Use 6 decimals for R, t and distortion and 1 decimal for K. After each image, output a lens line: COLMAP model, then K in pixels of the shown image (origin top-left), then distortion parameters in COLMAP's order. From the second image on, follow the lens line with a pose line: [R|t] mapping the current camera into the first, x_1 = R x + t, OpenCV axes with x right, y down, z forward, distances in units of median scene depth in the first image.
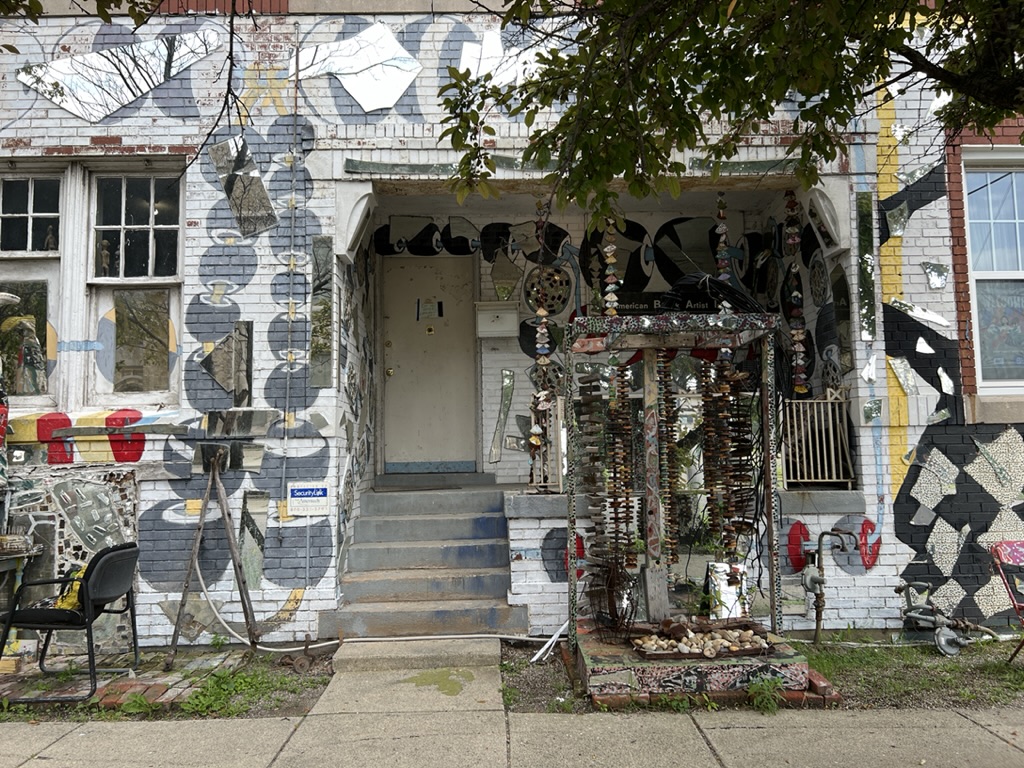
lens RADIAL K [[796.3, 0, 512.6], [0, 796.3, 389.0], [0, 0, 1]] dist [0.010129, -0.015888]
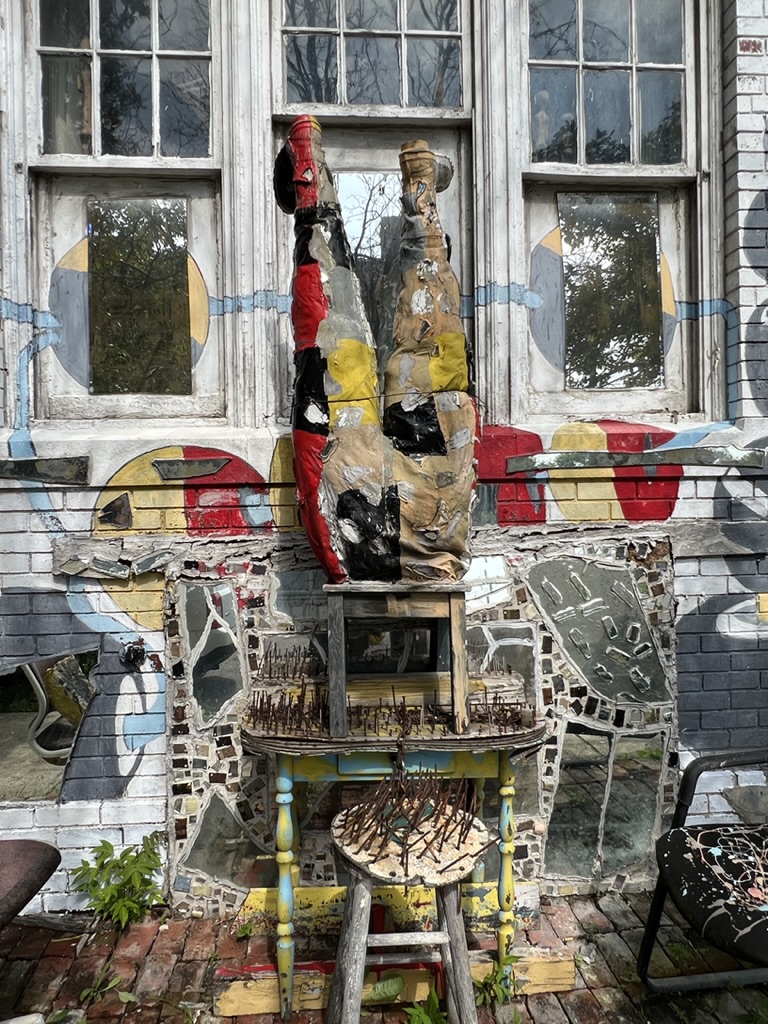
lens RADIAL K [[633.2, 0, 382.9], [0, 633.2, 513.7], [0, 0, 1]] dist [-0.003110, -0.000508]
pose [[0.999525, 0.001768, 0.030775, -0.667389], [-0.004800, 0.995101, 0.098750, 0.048105], [-0.030450, -0.098851, 0.994636, 0.606401]]
